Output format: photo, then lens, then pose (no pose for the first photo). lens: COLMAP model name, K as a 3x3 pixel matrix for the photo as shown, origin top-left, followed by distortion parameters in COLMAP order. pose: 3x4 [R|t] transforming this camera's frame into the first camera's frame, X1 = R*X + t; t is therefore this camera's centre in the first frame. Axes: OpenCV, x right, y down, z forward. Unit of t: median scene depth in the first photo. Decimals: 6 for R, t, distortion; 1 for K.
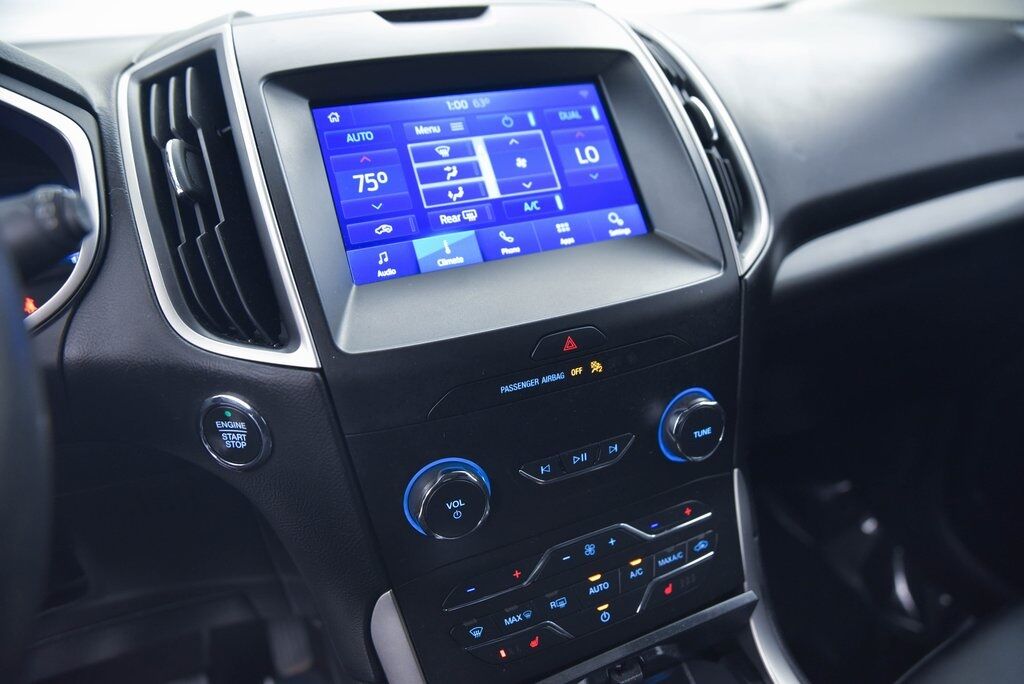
lens RADIAL K [[666.8, 0, 512.0], [0, 666.8, 342.0], [0, 0, 1]] dist [-0.072492, 0.002268]
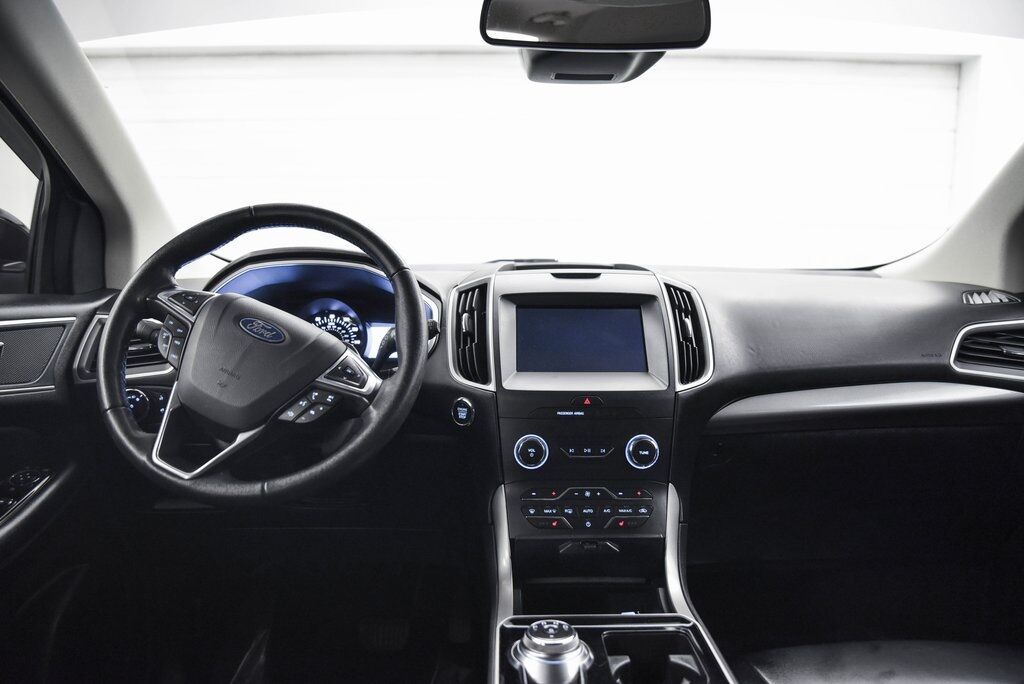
lens RADIAL K [[699.0, 0, 512.0], [0, 699.0, 342.0], [0, 0, 1]] dist [-0.027756, 0.004290]
pose [[0.919107, 0.097470, -0.381763, 0.792629], [-0.210042, 0.940970, -0.265438, 0.541554], [0.333355, 0.324152, 0.885325, -1.504475]]
